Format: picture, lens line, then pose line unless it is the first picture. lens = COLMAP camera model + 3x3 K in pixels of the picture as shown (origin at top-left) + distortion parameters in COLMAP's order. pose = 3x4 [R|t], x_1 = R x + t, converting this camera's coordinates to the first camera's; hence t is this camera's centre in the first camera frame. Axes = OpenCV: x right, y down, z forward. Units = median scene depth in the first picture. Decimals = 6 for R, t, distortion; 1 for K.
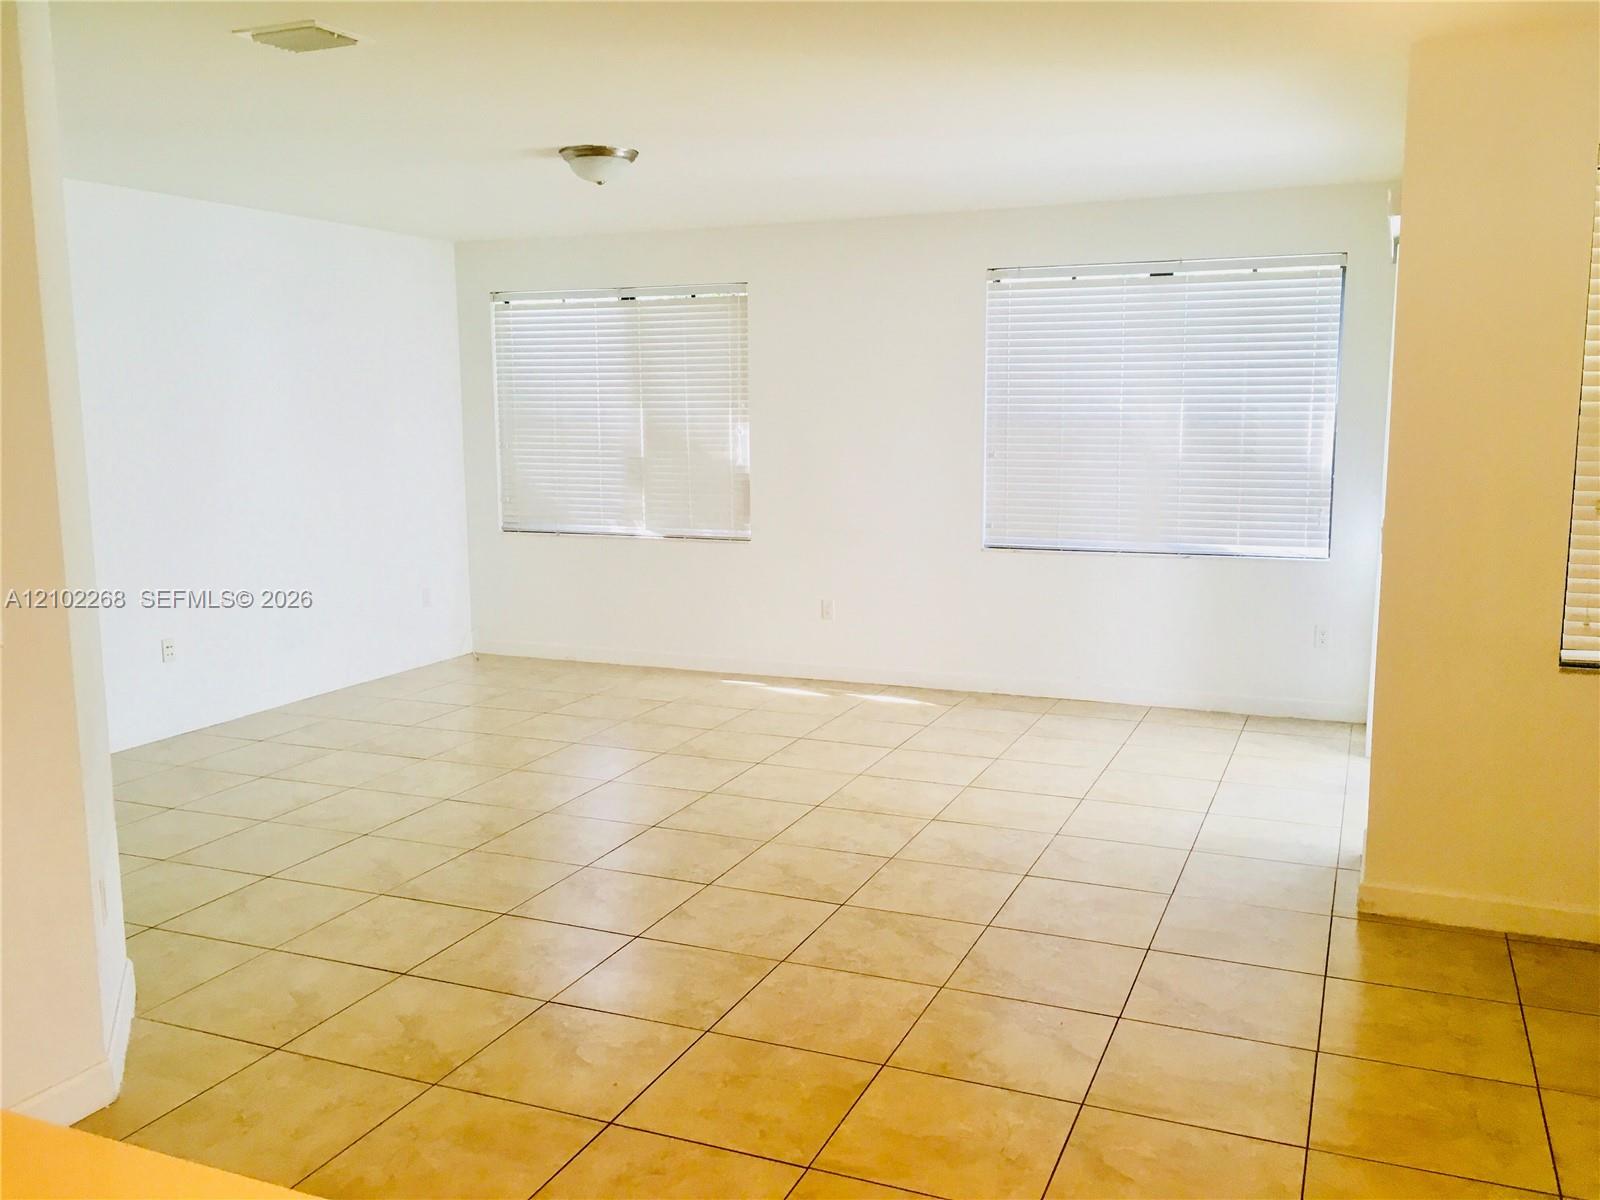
lens RADIAL K [[1344.2, 0, 801.9], [0, 1344.2, 599.8], [0, 0, 1]] dist [0.067954, -0.082311]
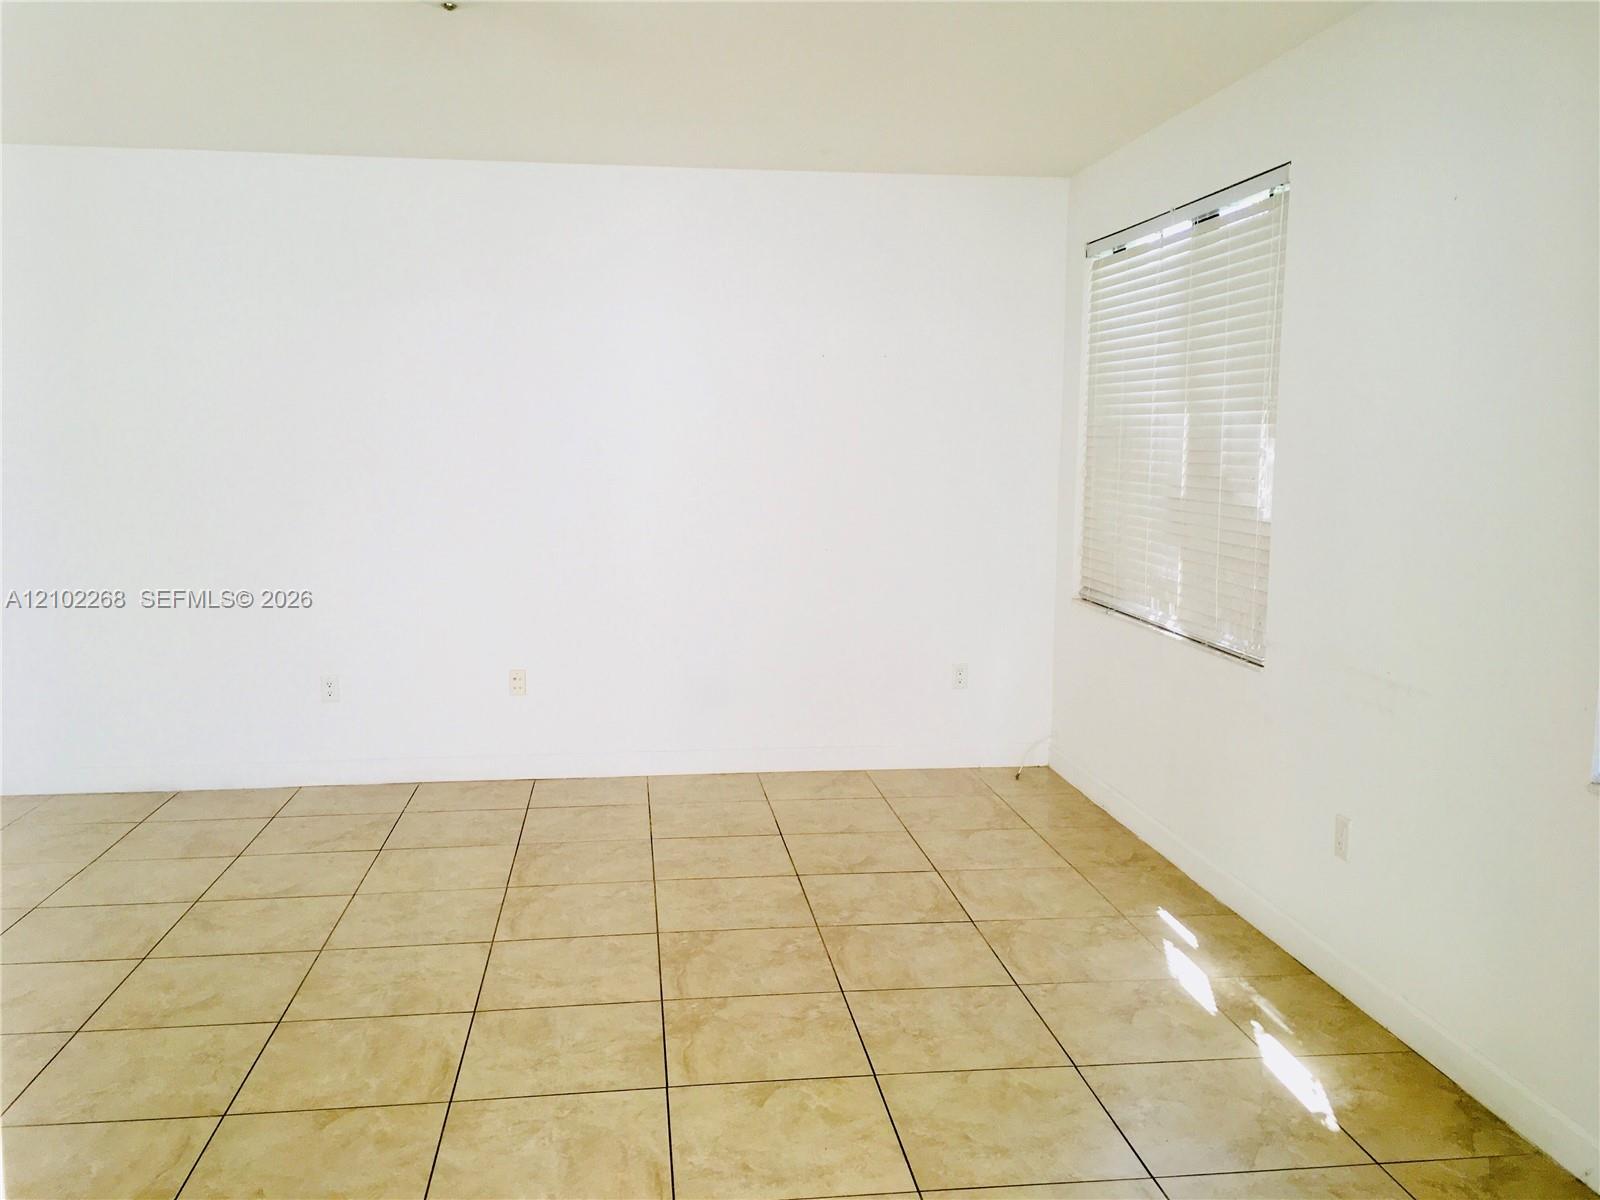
lens RADIAL K [[1344.2, 0, 798.6], [0, 1344.2, 599.1], [0, 0, 1]] dist [0.067954, -0.082311]
pose [[0.504007, 0.111122, -0.856521, 0.303366], [-0.136189, 0.989508, 0.048237, -0.068410], [0.852894, 0.092337, 0.513853, 0.565883]]
